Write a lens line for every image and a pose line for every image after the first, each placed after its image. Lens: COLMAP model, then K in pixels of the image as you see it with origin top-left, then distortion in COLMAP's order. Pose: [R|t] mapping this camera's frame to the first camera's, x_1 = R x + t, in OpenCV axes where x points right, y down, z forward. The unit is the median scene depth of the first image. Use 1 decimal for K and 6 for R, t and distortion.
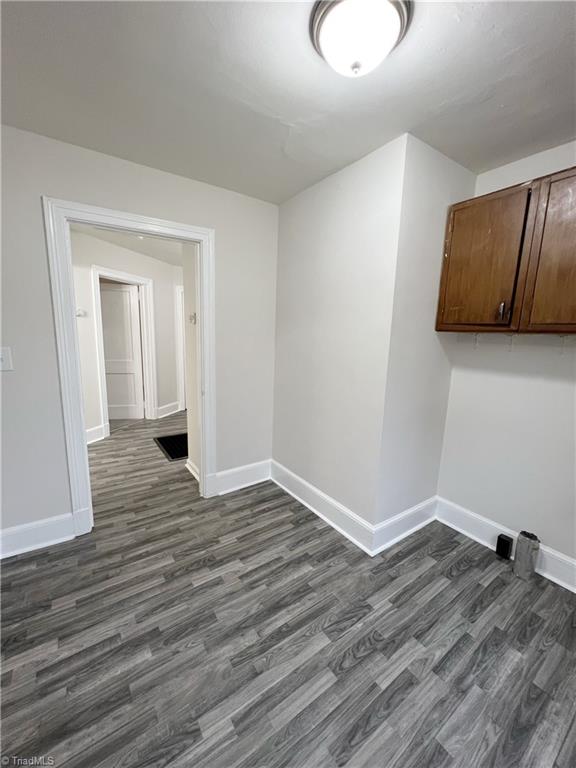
lens RADIAL K [[307.4, 0, 287.9], [0, 307.4, 383.4], [0, 0, 1]] dist [-0.001998, 0.000804]
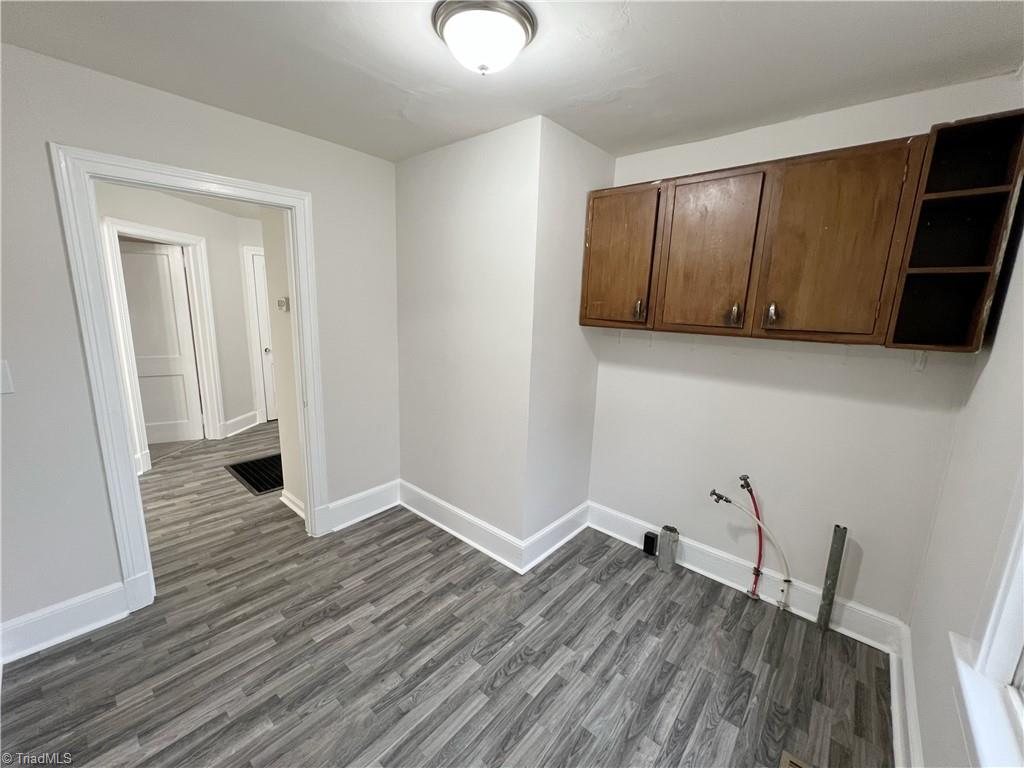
lens RADIAL K [[409.9, 0, 513.4], [0, 409.9, 383.0], [0, 0, 1]] dist [-0.001998, 0.000804]
pose [[0.968869, -0.044834, 0.243481, -0.027077], [0.036604, 0.998599, 0.038224, -0.062489], [-0.244854, -0.028121, 0.969152, -0.186604]]
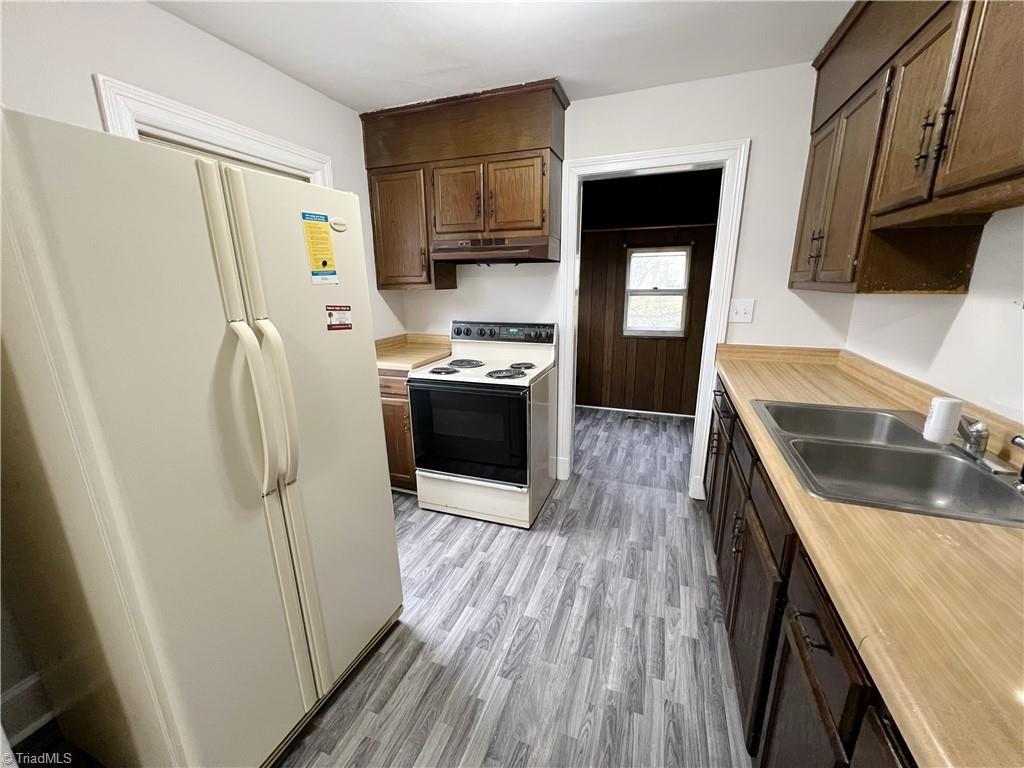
lens RADIAL K [[409.9, 0, 511.0], [0, 409.9, 388.6], [0, 0, 1]] dist [-0.001998, 0.000804]
pose [[-0.823721, 0.138316, -0.549866, 0.655258], [-0.094381, 0.922810, 0.373515, -0.240299], [0.559085, 0.359569, -0.747084, 1.412376]]
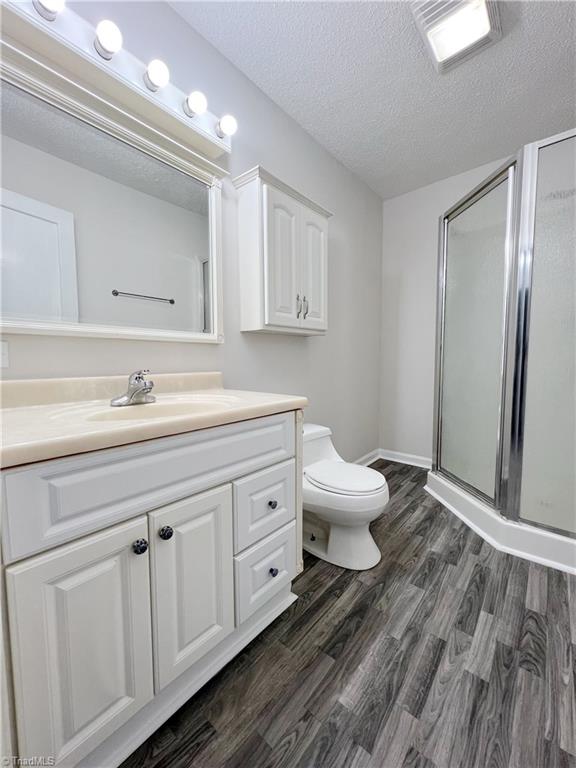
lens RADIAL K [[307.4, 0, 287.8], [0, 307.4, 383.4], [0, 0, 1]] dist [-0.001998, 0.000804]
pose [[-0.968468, 0.010103, -0.248932, 0.833632], [-0.047562, 0.973303, 0.224542, 0.076079], [0.244555, 0.229302, -0.942133, 1.169961]]
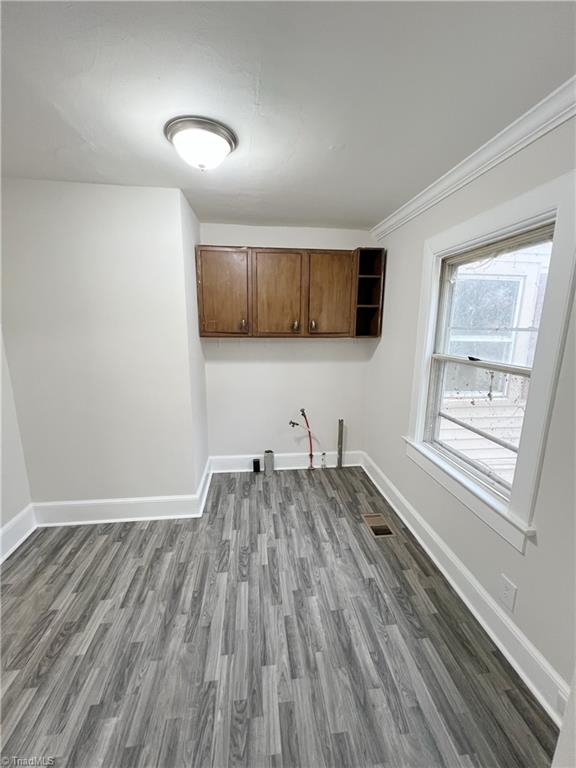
lens RADIAL K [[307.4, 0, 287.3], [0, 307.4, 381.5], [0, 0, 1]] dist [-0.001998, 0.000804]
pose [[0.475761, -0.194723, 0.857750, -0.635470], [0.149907, 0.978870, 0.139072, -0.133043], [-0.866706, 0.062417, 0.494899, 0.018804]]
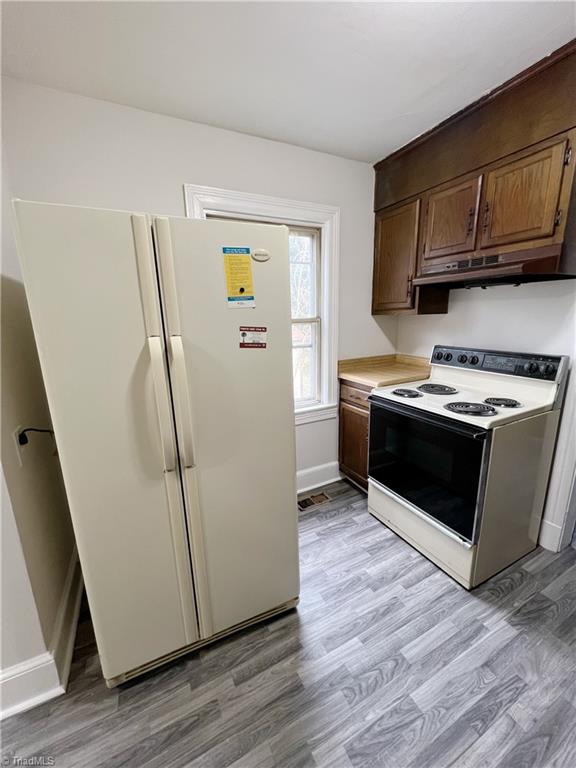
lens RADIAL K [[307.4, 0, 287.7], [0, 307.4, 385.6], [0, 0, 1]] dist [-0.001998, 0.000804]
pose [[-0.989157, -0.024821, 0.144750, 0.304829], [0.032797, 0.923390, 0.382460, -0.199604], [-0.143154, 0.383060, -0.912563, 1.240079]]
